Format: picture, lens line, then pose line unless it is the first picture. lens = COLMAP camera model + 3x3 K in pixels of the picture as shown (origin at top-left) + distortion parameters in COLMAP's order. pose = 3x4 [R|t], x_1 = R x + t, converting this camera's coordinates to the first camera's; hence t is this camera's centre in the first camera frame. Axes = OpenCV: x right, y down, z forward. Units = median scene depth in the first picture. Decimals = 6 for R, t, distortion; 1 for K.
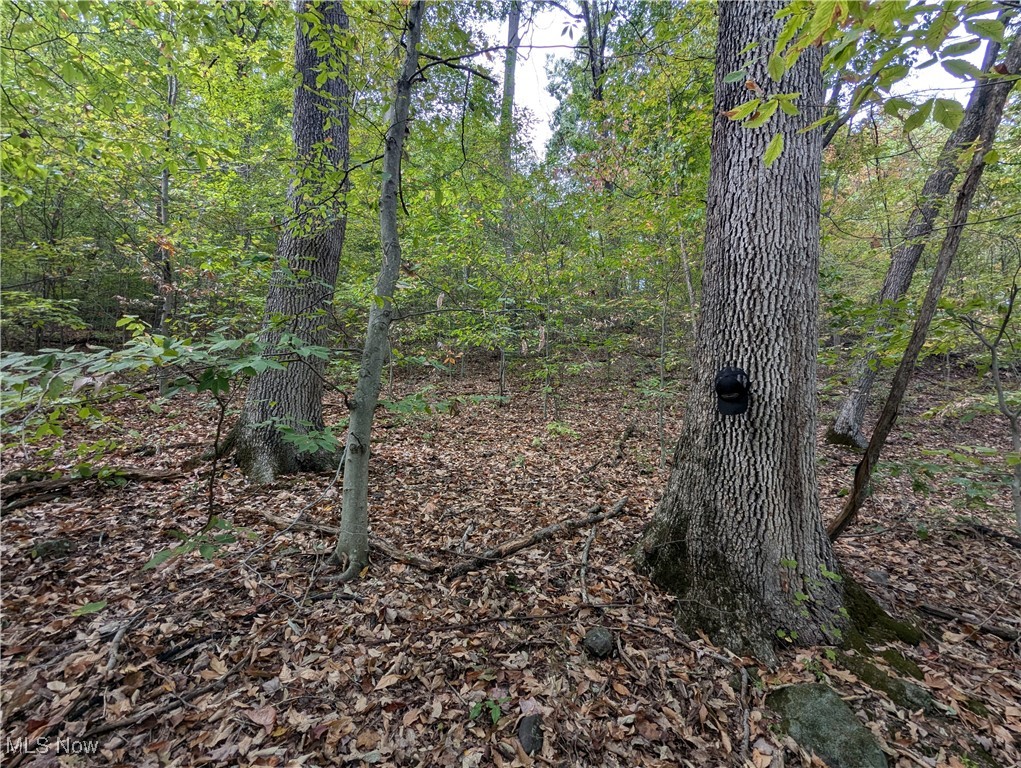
lens RADIAL K [[483.0, 0, 509.4], [0, 483.0, 382.7], [0, 0, 1]] dist [0.001220, 0.002579]
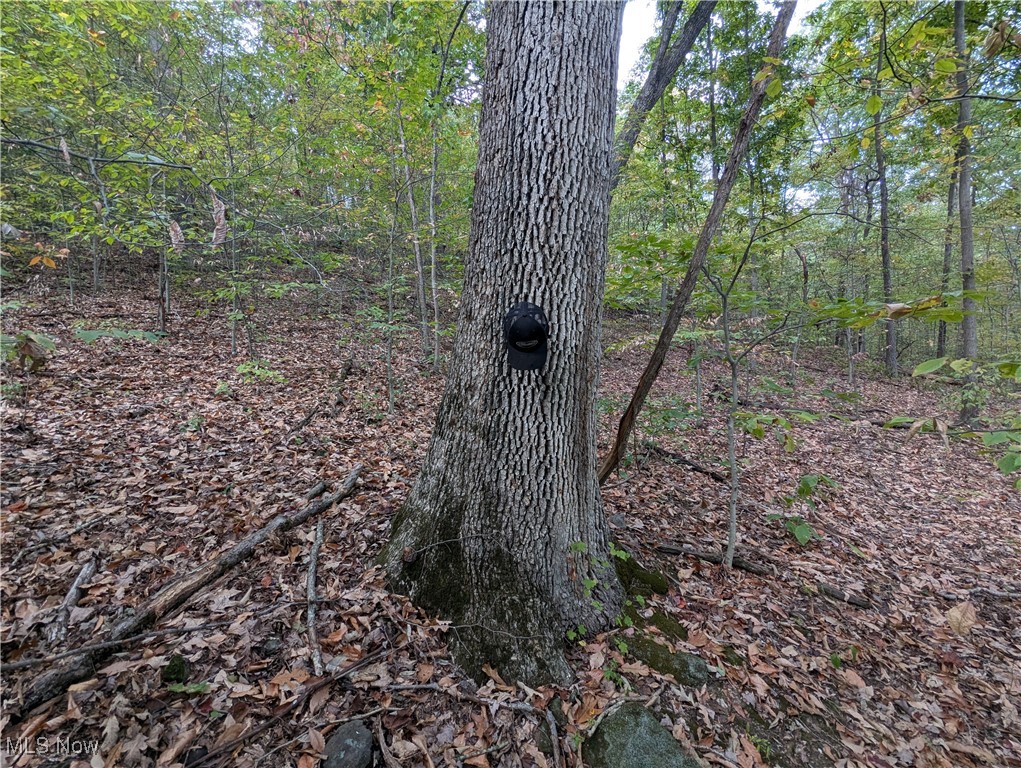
lens RADIAL K [[483.0, 0, 505.8], [0, 483.0, 387.4], [0, 0, 1]] dist [0.001220, 0.002579]
pose [[0.834629, -0.045391, 0.548939, 0.030597], [-0.042860, 0.988225, 0.146881, -0.011418], [-0.549142, -0.146118, 0.822856, 0.384422]]
